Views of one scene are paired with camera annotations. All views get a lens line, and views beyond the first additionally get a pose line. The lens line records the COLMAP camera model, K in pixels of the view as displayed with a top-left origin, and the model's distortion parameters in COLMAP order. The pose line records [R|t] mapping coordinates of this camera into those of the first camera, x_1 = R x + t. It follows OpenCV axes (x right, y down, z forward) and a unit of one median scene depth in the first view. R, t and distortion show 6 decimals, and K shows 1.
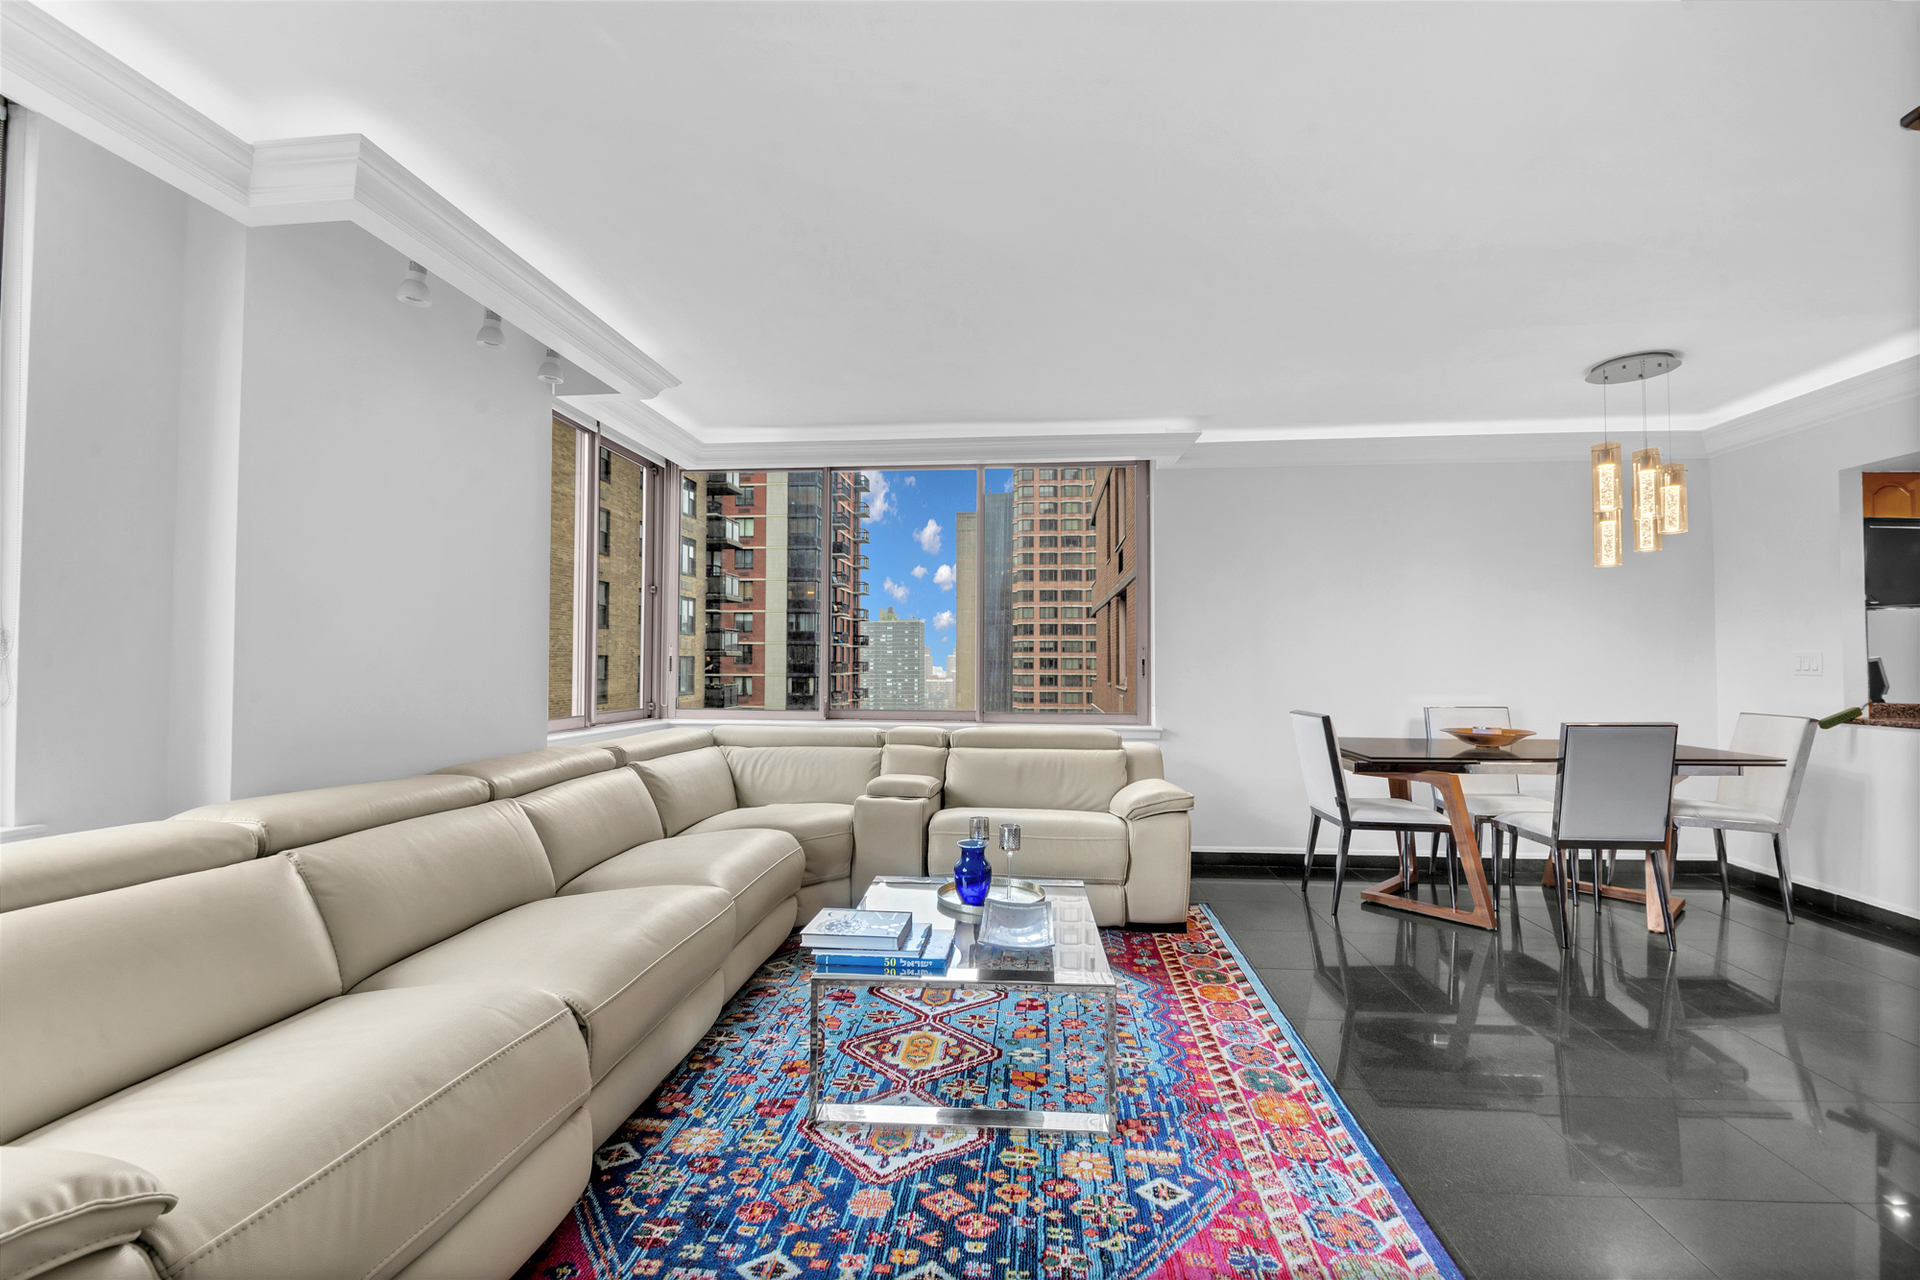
lens RADIAL K [[839.4, 0, 967.2], [0, 839.4, 643.6], [0, 0, 1]] dist [-0.000536, -0.000616]
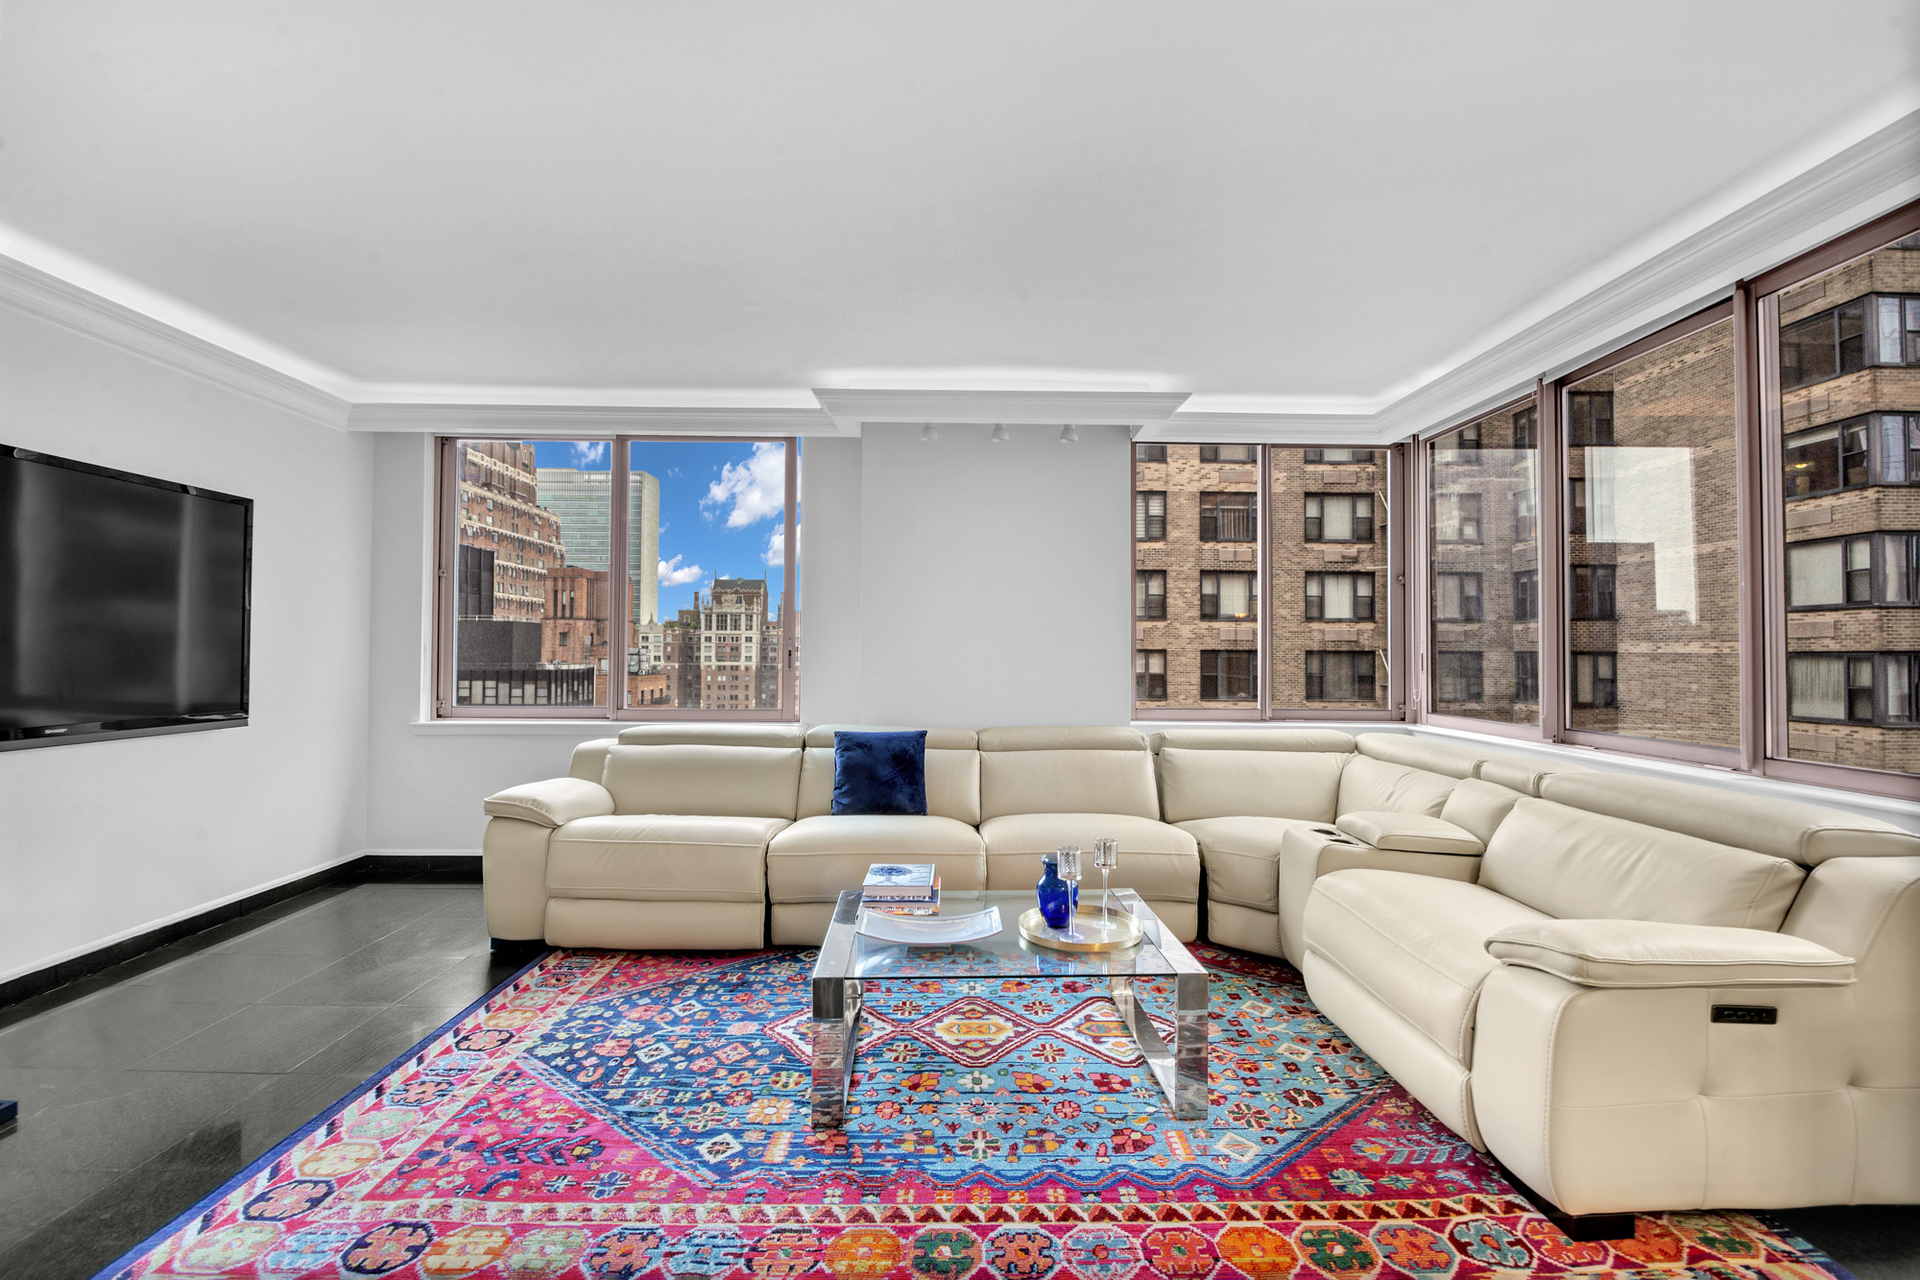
lens RADIAL K [[839.4, 0, 947.7], [0, 839.4, 641.2], [0, 0, 1]] dist [-0.000536, -0.000616]
pose [[0.105285, -0.017719, -0.994284, 0.759543], [0.013307, 0.999777, -0.016407, 0.017125], [0.994353, -0.011504, 0.105497, 0.671446]]
